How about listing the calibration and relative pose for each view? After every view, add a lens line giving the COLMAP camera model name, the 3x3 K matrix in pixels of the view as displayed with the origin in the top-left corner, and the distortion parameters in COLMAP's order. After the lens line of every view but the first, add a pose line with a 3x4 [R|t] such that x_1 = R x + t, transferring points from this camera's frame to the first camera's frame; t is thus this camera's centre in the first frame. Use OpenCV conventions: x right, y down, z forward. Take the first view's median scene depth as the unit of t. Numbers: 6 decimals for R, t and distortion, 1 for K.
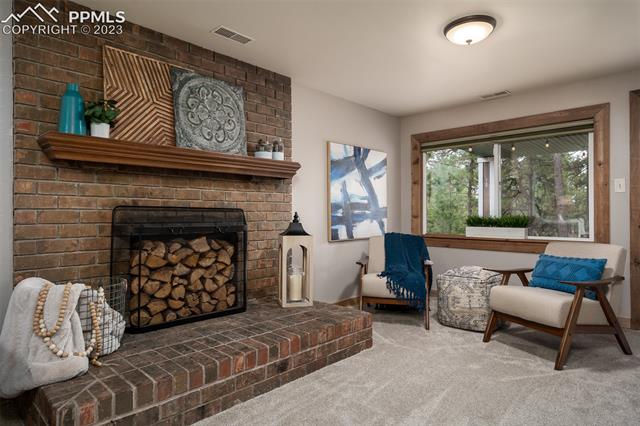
lens RADIAL K [[388.1, 0, 320.0], [0, 388.1, 213.0], [0, 0, 1]] dist [0.006475, 0.002195]
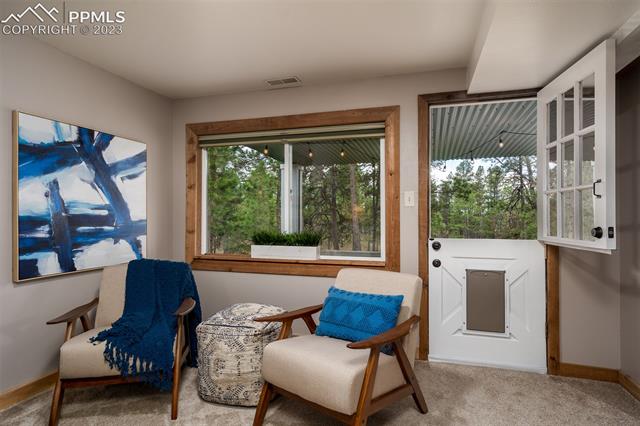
lens RADIAL K [[364.2, 0, 320.0], [0, 364.2, 213.0], [0, 0, 1]] dist [-0.000893, -0.000061]
pose [[0.896863, 0.006084, 0.442266, 0.190391], [-0.002697, 0.999962, -0.008287, -0.026843], [-0.442299, 0.006240, 0.896846, 0.301672]]
